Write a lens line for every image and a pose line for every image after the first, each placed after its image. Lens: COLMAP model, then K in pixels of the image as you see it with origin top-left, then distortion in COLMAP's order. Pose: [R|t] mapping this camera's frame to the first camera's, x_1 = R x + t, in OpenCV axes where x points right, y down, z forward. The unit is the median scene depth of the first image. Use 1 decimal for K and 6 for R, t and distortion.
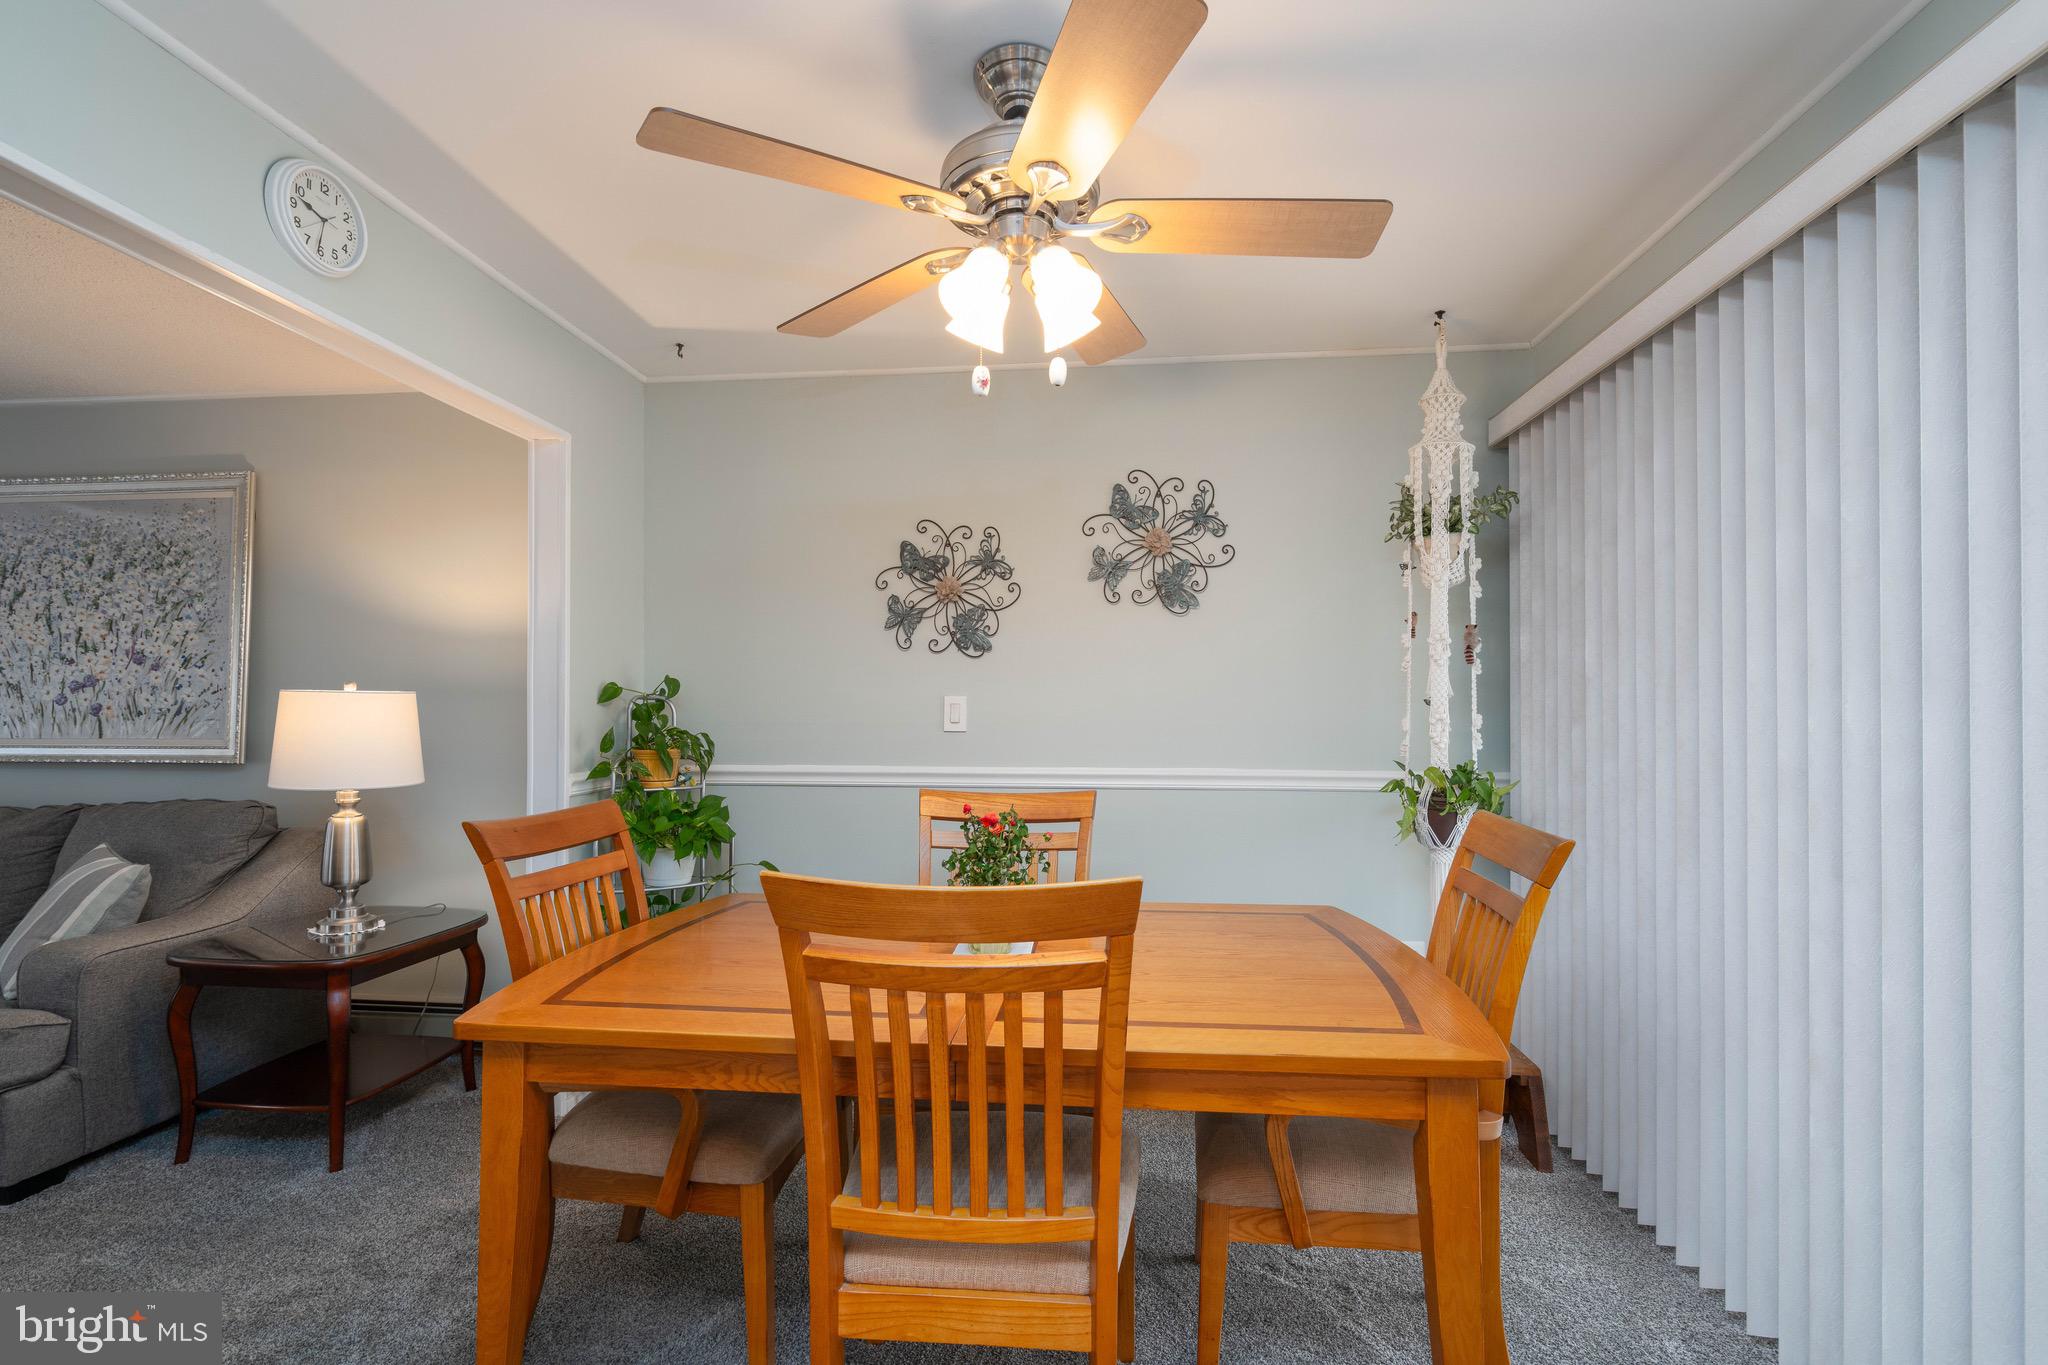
lens RADIAL K [[909.4, 0, 1026.7], [0, 909.4, 718.1], [0, 0, 1]] dist [-0.005092, -0.000197]
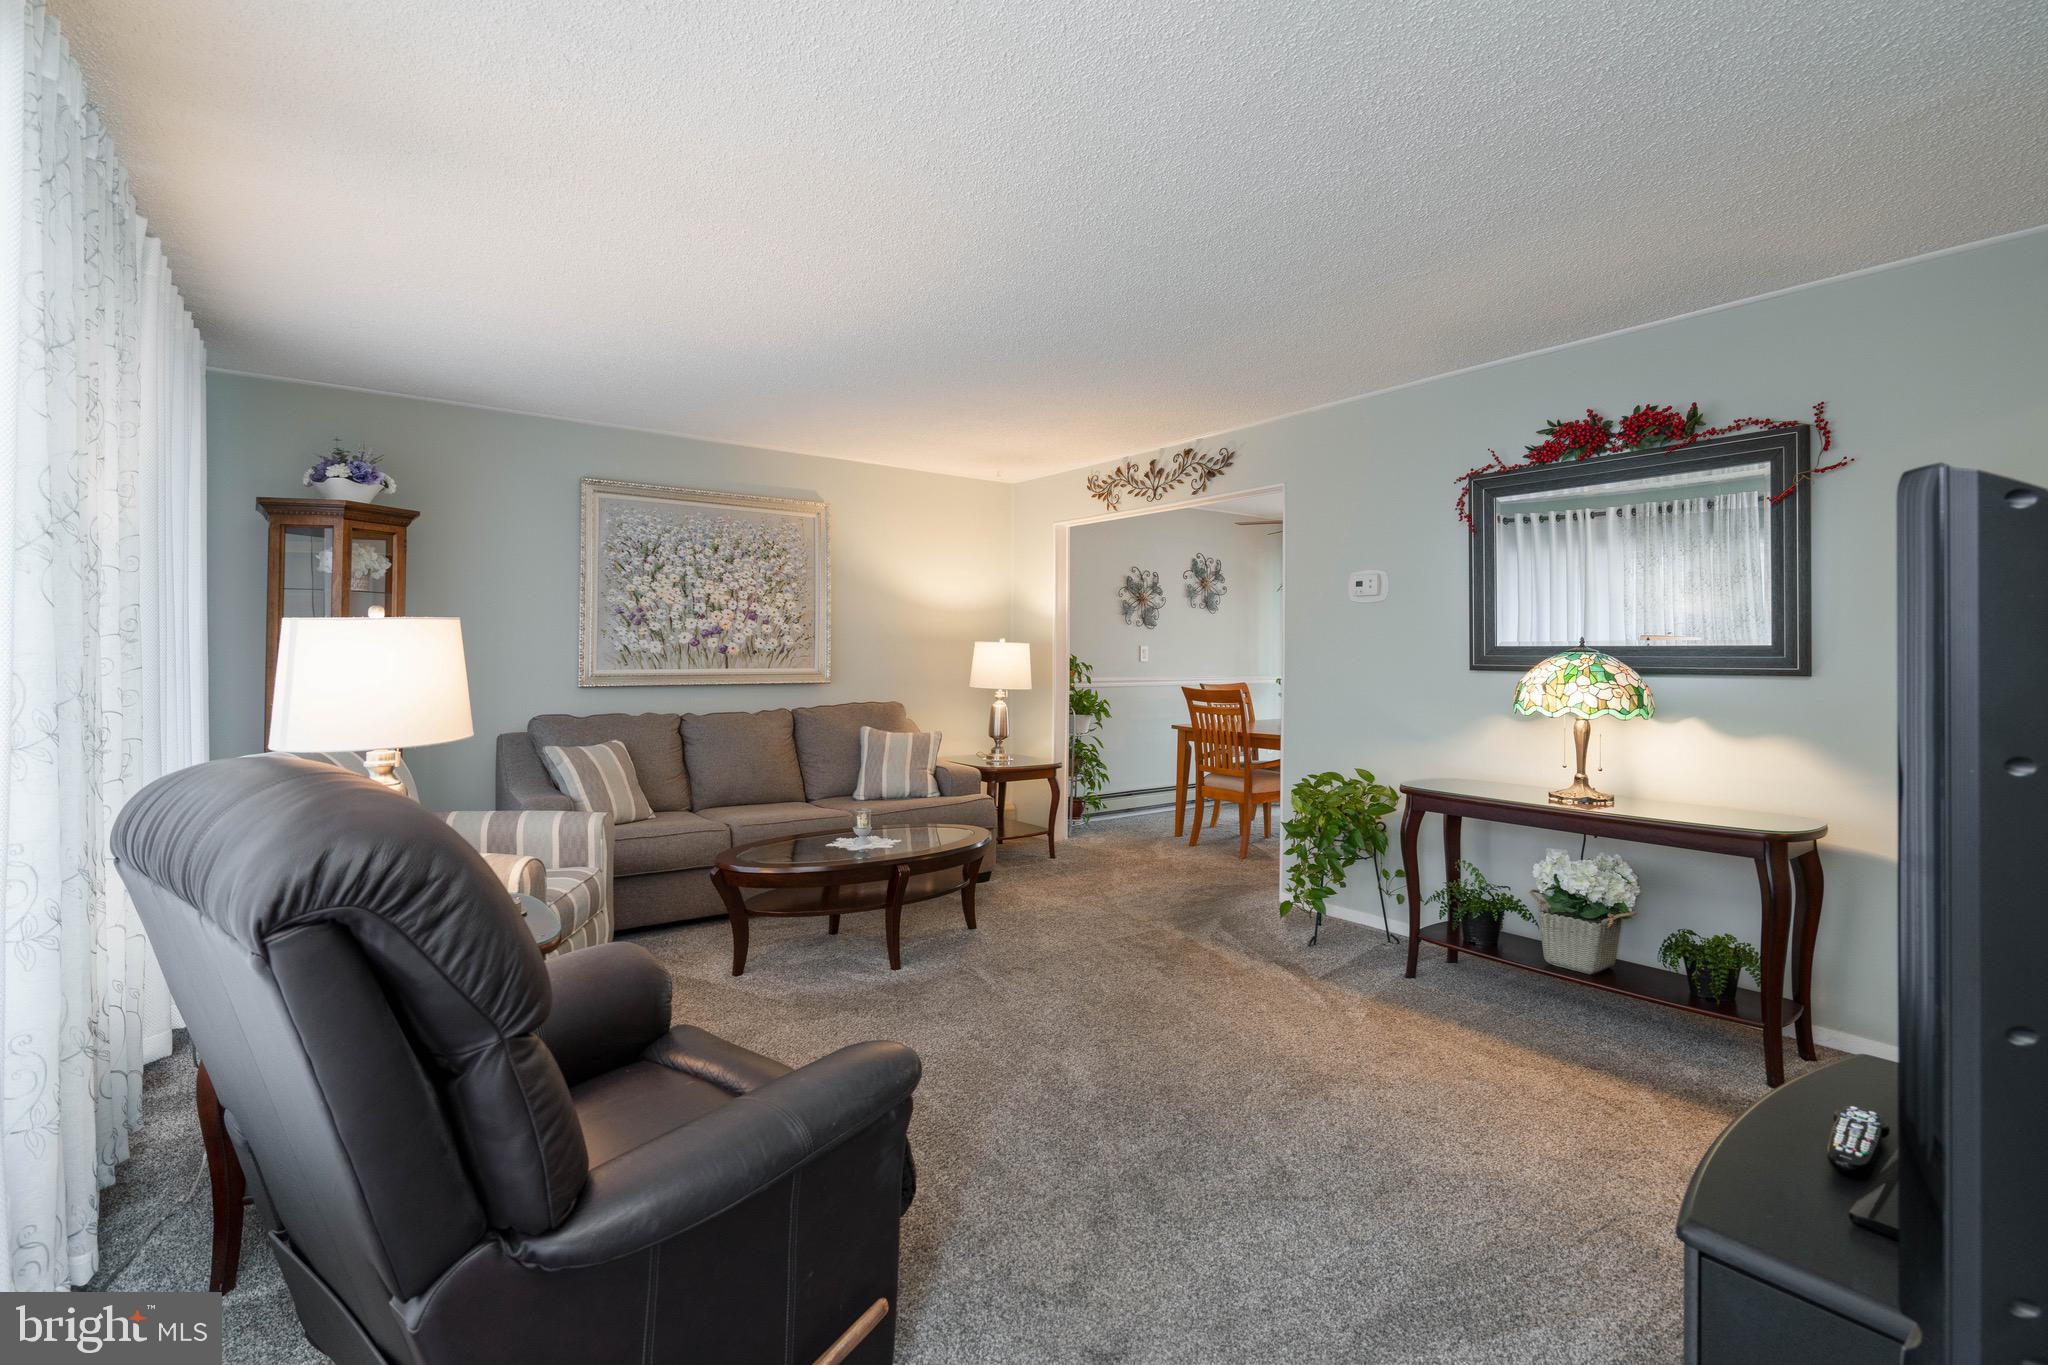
lens RADIAL K [[940.4, 0, 1016.2], [0, 940.4, 686.4], [0, 0, 1]] dist [-0.003092, 0.001120]
pose [[0.737731, -0.022946, 0.674704, -2.071520], [-0.001435, 0.999367, 0.035555, -0.005149], [-0.675093, -0.027198, 0.737231, -0.572676]]
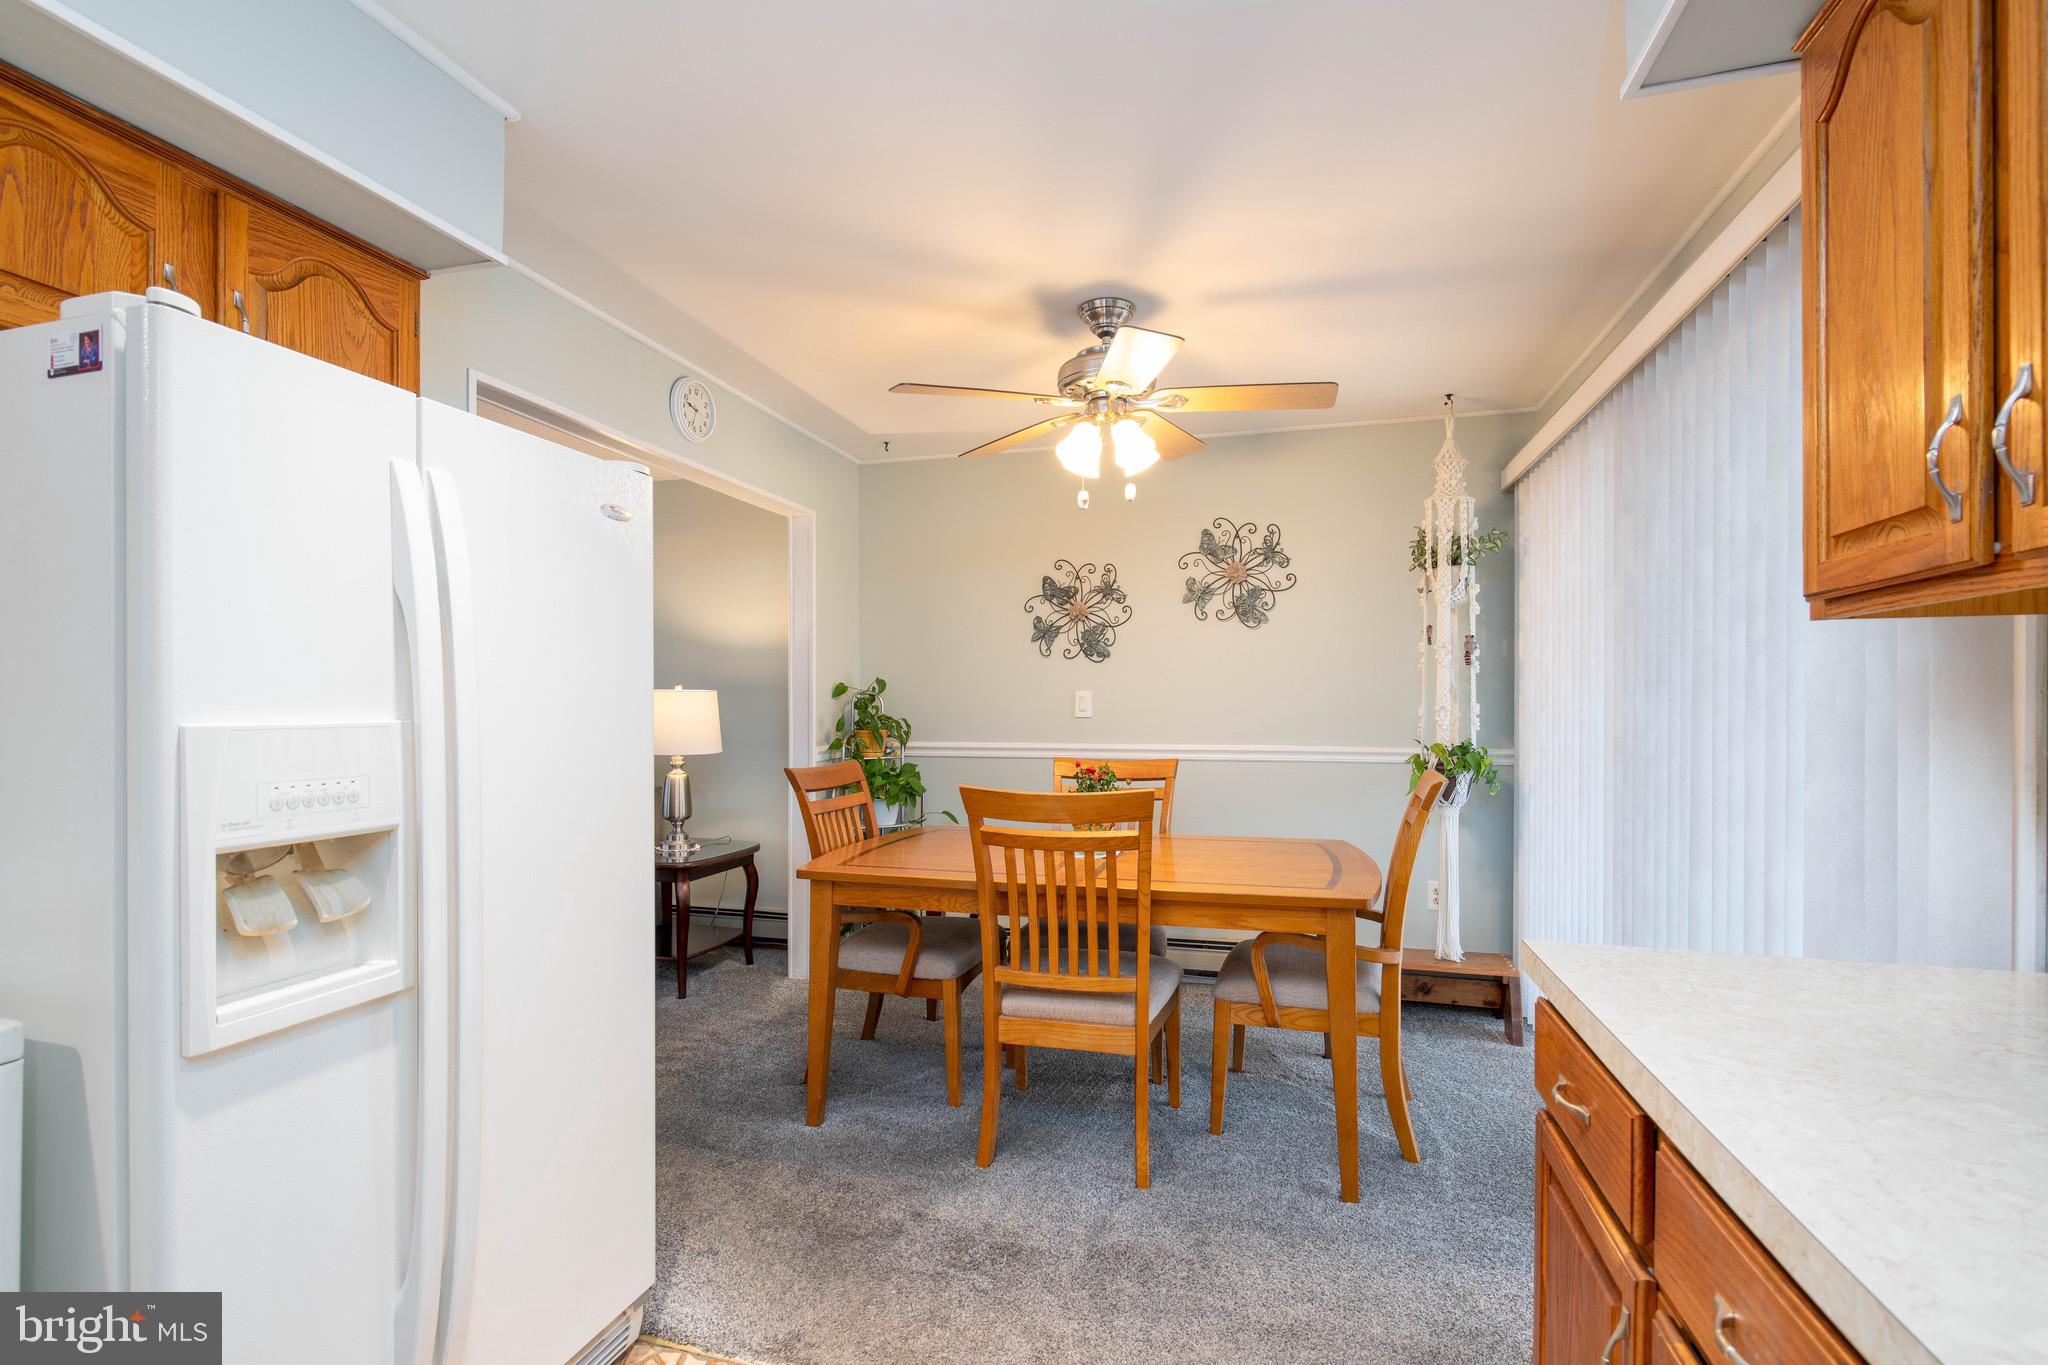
lens RADIAL K [[940.4, 0, 1016.2], [0, 940.4, 686.4], [0, 0, 1]] dist [-0.003092, 0.001120]
pose [[0.983143, -0.006479, -0.182723, 0.082853], [0.001965, 0.999689, -0.024874, 0.003471], [0.182828, 0.024096, 0.982850, -0.405863]]
